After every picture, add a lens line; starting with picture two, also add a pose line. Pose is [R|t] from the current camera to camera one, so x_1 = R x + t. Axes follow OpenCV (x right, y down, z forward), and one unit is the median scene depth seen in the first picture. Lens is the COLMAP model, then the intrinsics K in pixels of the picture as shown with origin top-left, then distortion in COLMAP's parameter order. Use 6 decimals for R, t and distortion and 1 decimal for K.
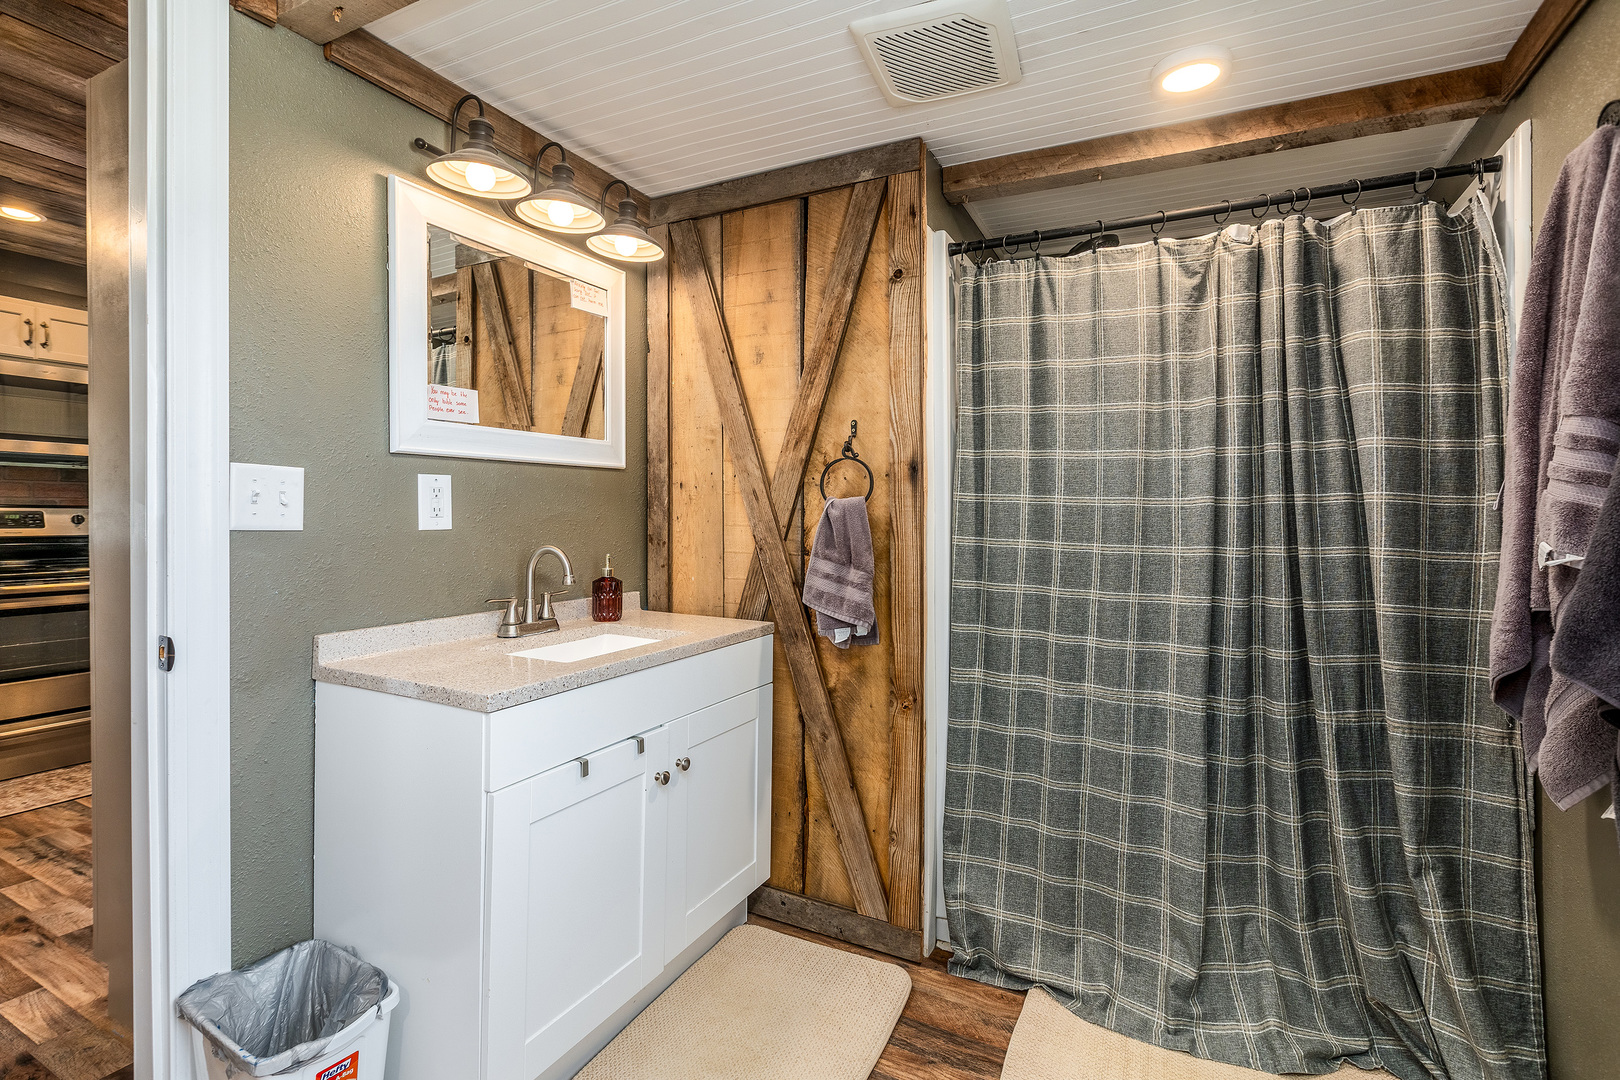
lens RADIAL K [[744.1, 0, 816.1], [0, 744.1, 525.4], [0, 0, 1]] dist [0.001745, 0.000010]
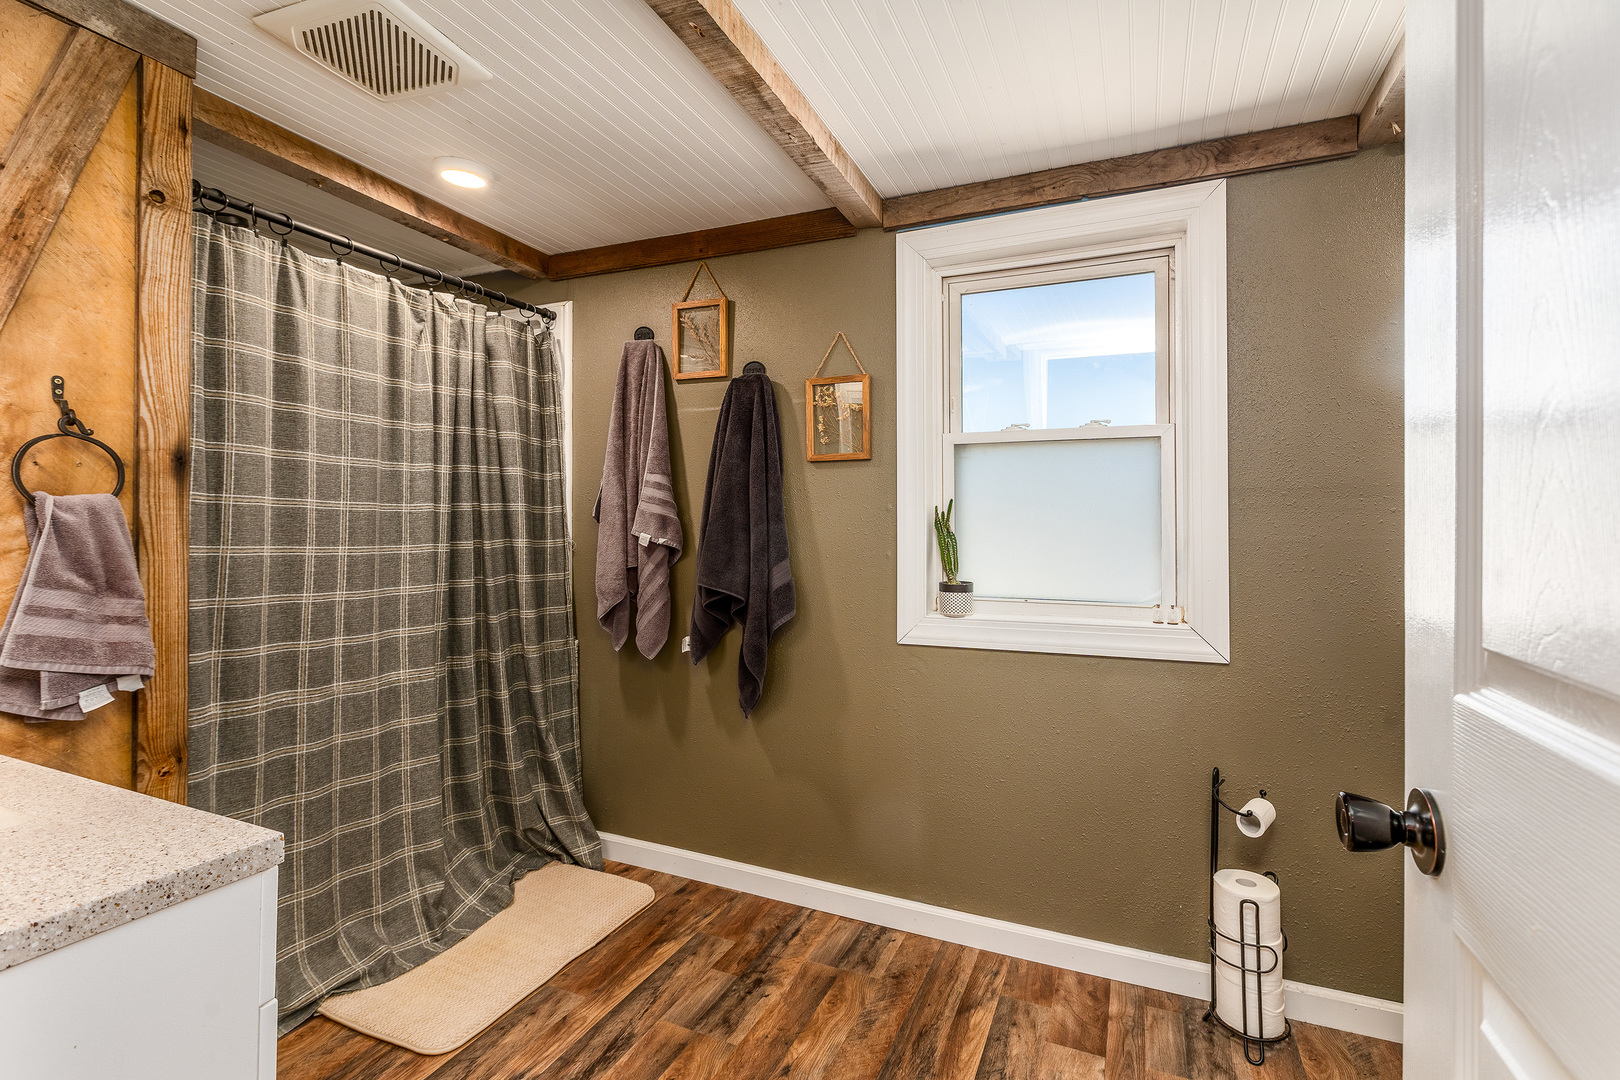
lens RADIAL K [[744.1, 0, 814.2], [0, 744.1, 527.5], [0, 0, 1]] dist [0.001745, 0.000010]
pose [[-0.053216, -0.018142, 0.998418, -0.699675], [0.005024, 0.999817, 0.018435, -0.017732], [-0.998570, 0.005997, -0.053115, 0.399806]]
